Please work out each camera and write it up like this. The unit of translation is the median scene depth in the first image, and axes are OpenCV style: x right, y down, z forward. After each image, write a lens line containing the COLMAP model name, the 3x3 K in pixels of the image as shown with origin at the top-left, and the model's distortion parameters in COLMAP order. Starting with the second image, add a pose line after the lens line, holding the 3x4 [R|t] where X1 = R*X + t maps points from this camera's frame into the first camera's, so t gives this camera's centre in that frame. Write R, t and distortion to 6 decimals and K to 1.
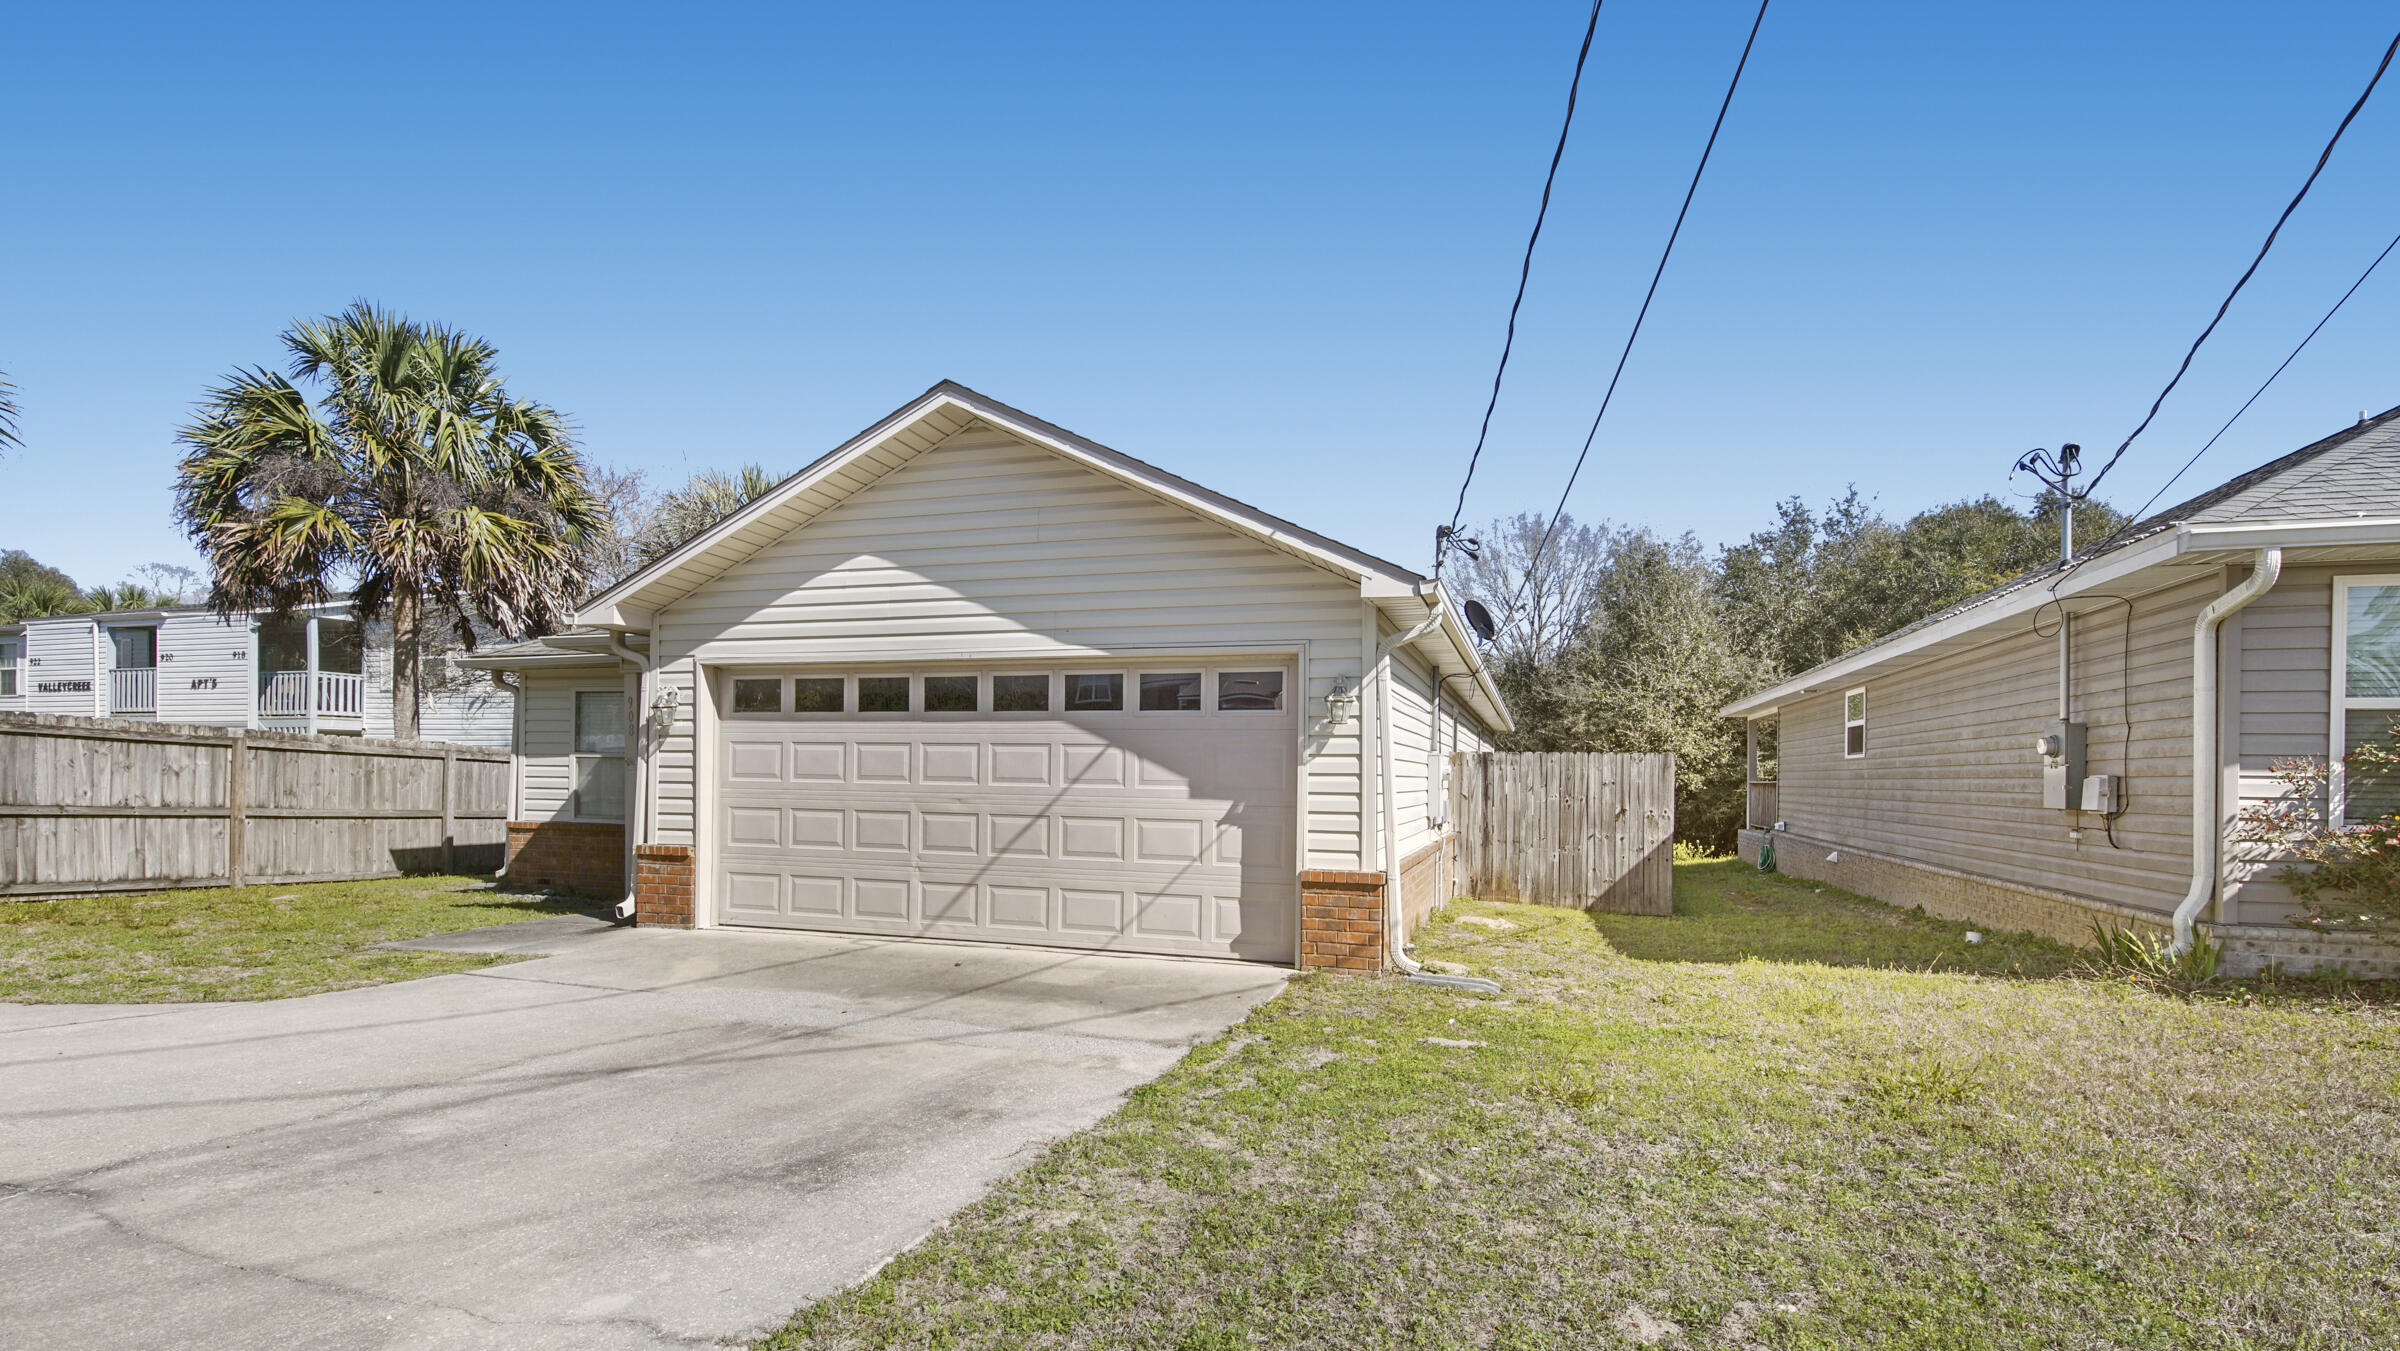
lens RADIAL K [[1074.5, 0, 1229.2], [0, 1074.5, 802.8], [0, 0, 1]] dist [0.019600, -0.006742]
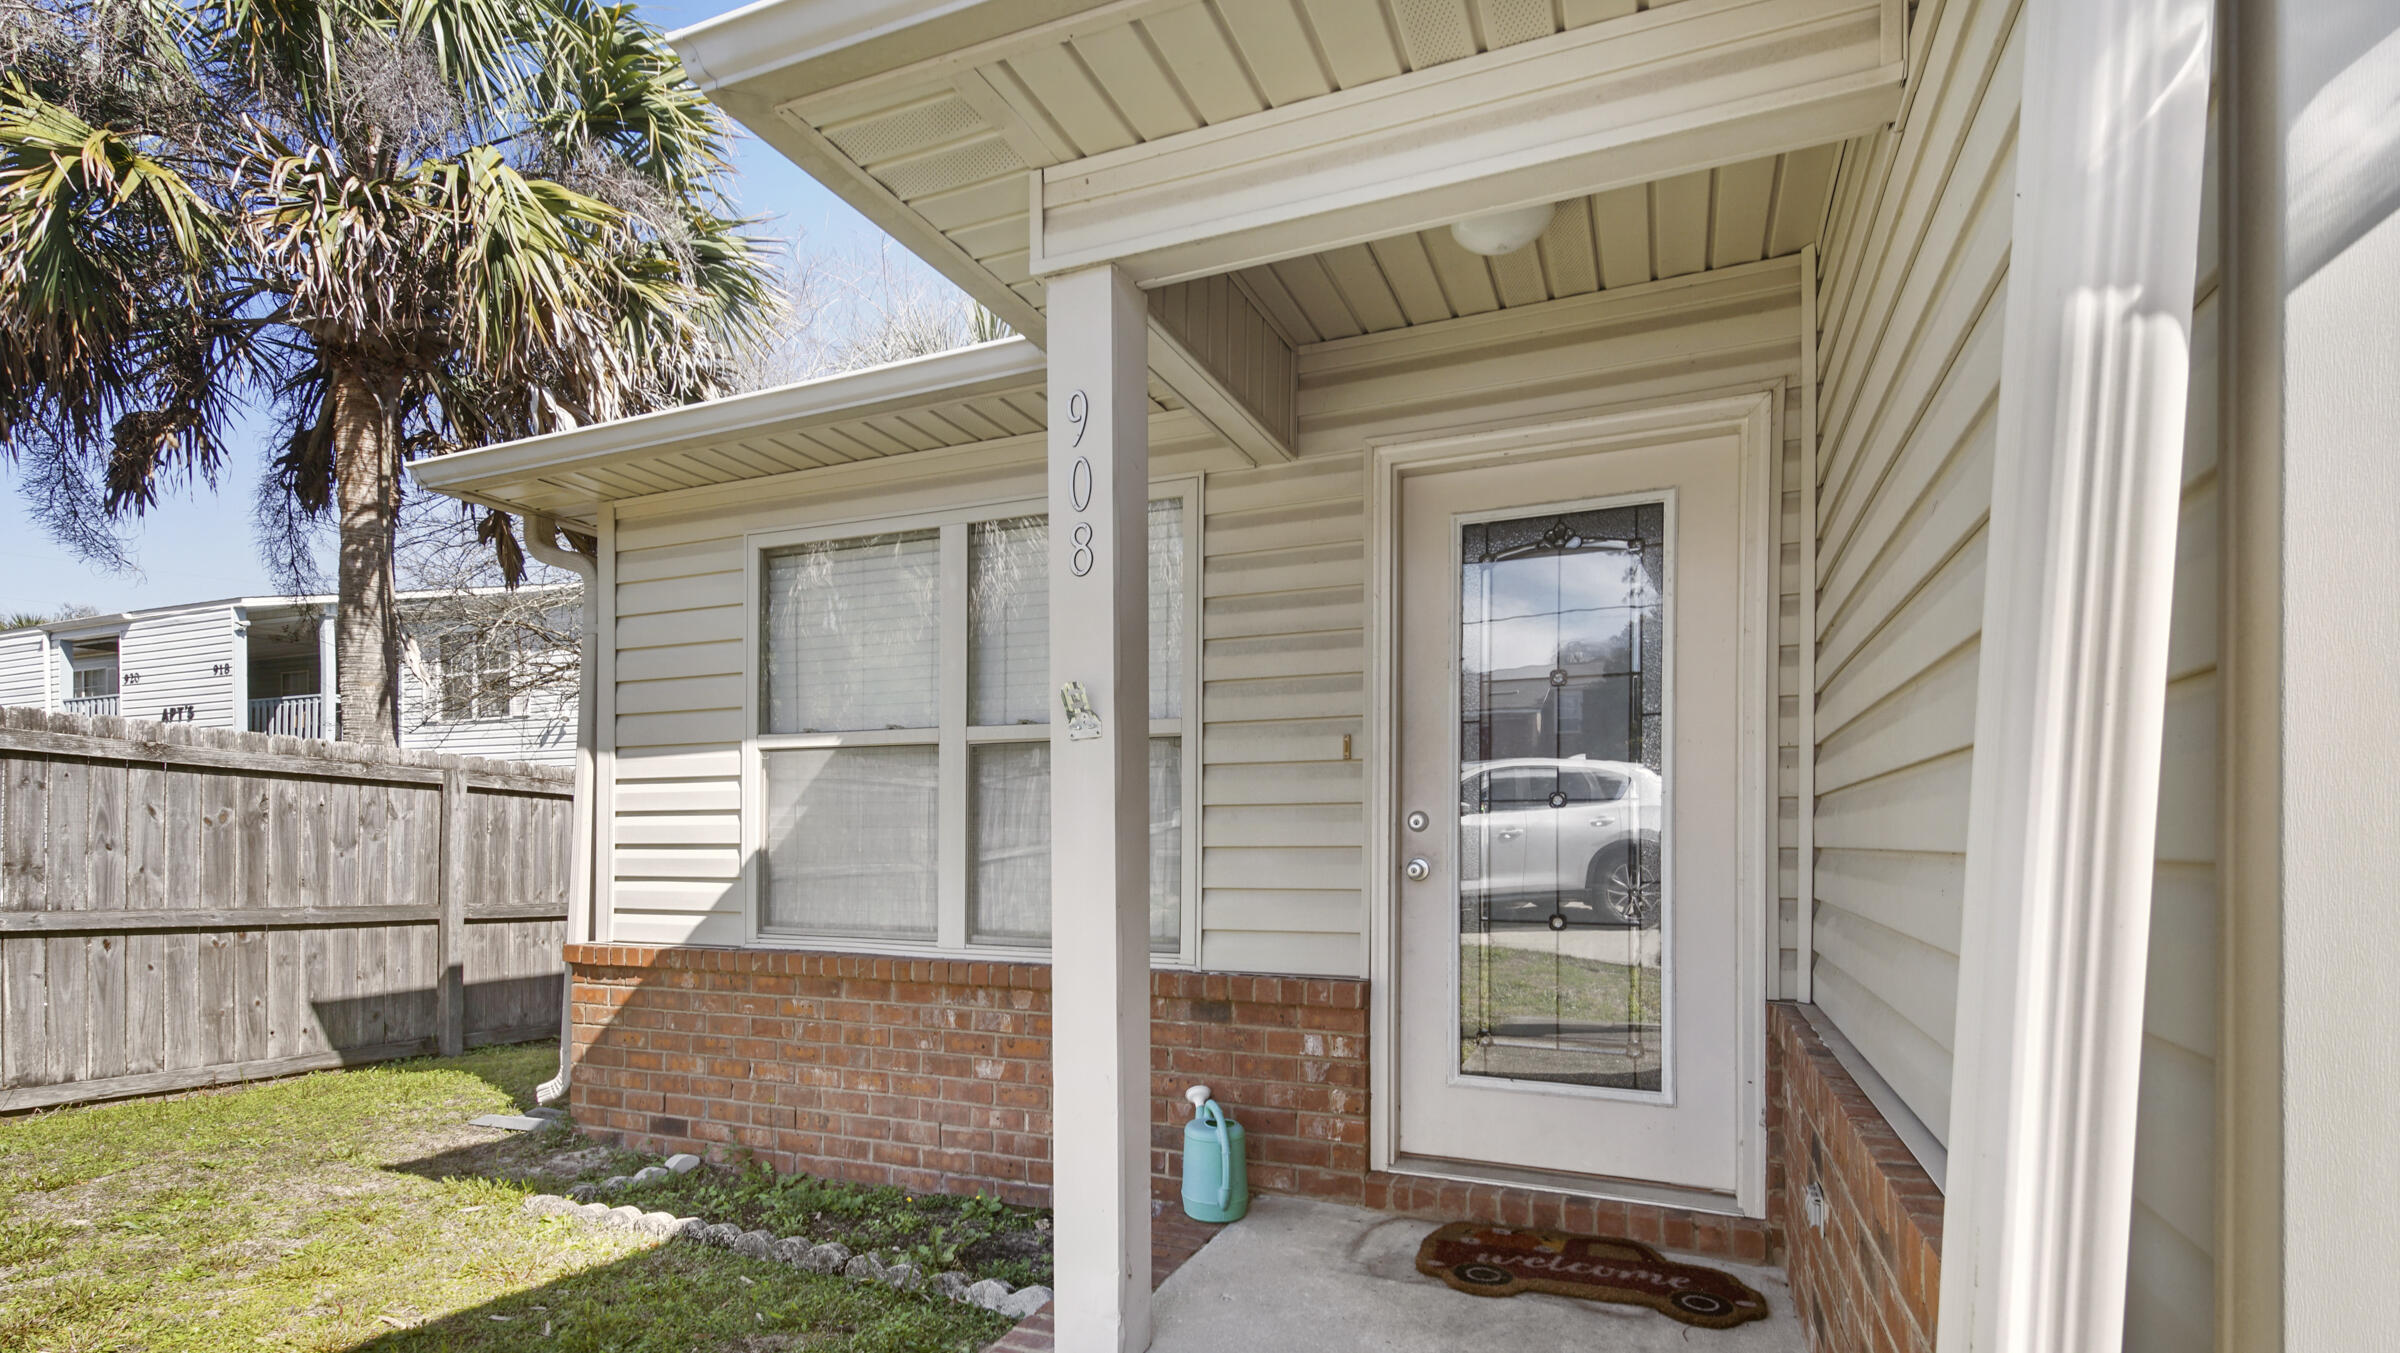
lens RADIAL K [[1074.5, 0, 1187.6], [0, 1074.5, 856.2], [0, 0, 1]] dist [0.019600, -0.006742]
pose [[0.995718, -0.012777, -0.091556, -0.602024], [0.011565, 0.999839, -0.013755, -0.005252], [0.091717, 0.012638, 0.995705, 0.927028]]
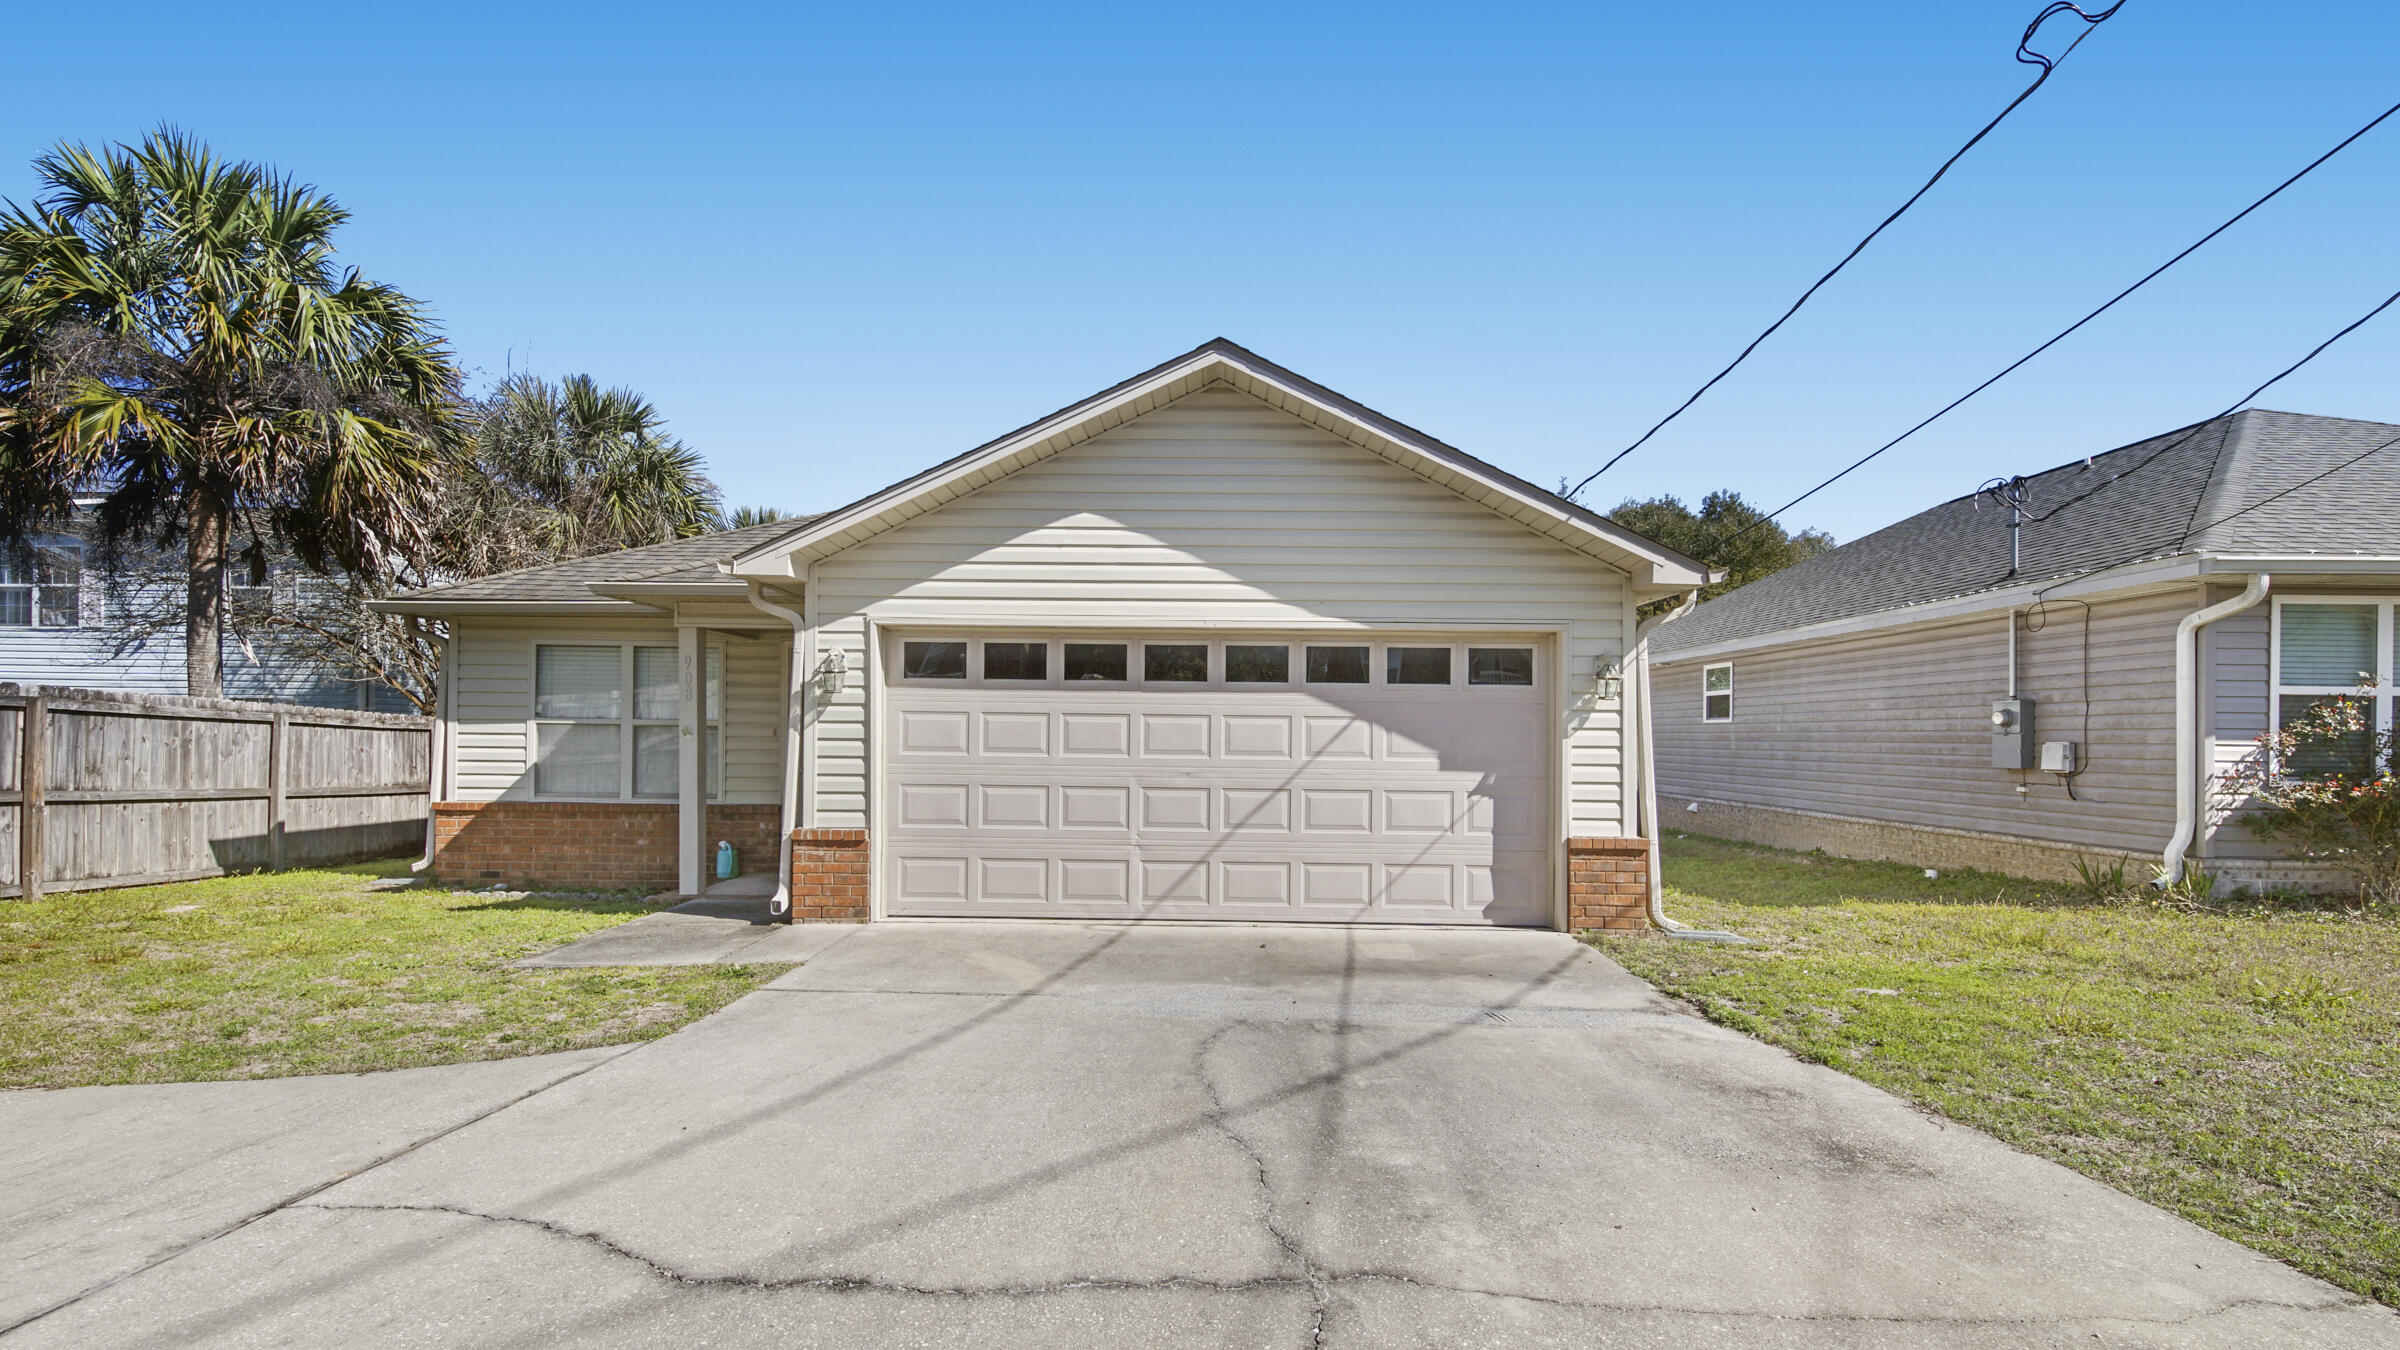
lens RADIAL K [[1074.5, 0, 1180.2], [0, 1074.5, 756.4], [0, 0, 1]] dist [0.019600, -0.006742]
pose [[0.957917, -0.009019, 0.286902, -0.498302], [0.008908, 0.999959, 0.001692, -0.018521], [-0.286906, 0.000935, 0.957958, 0.080056]]
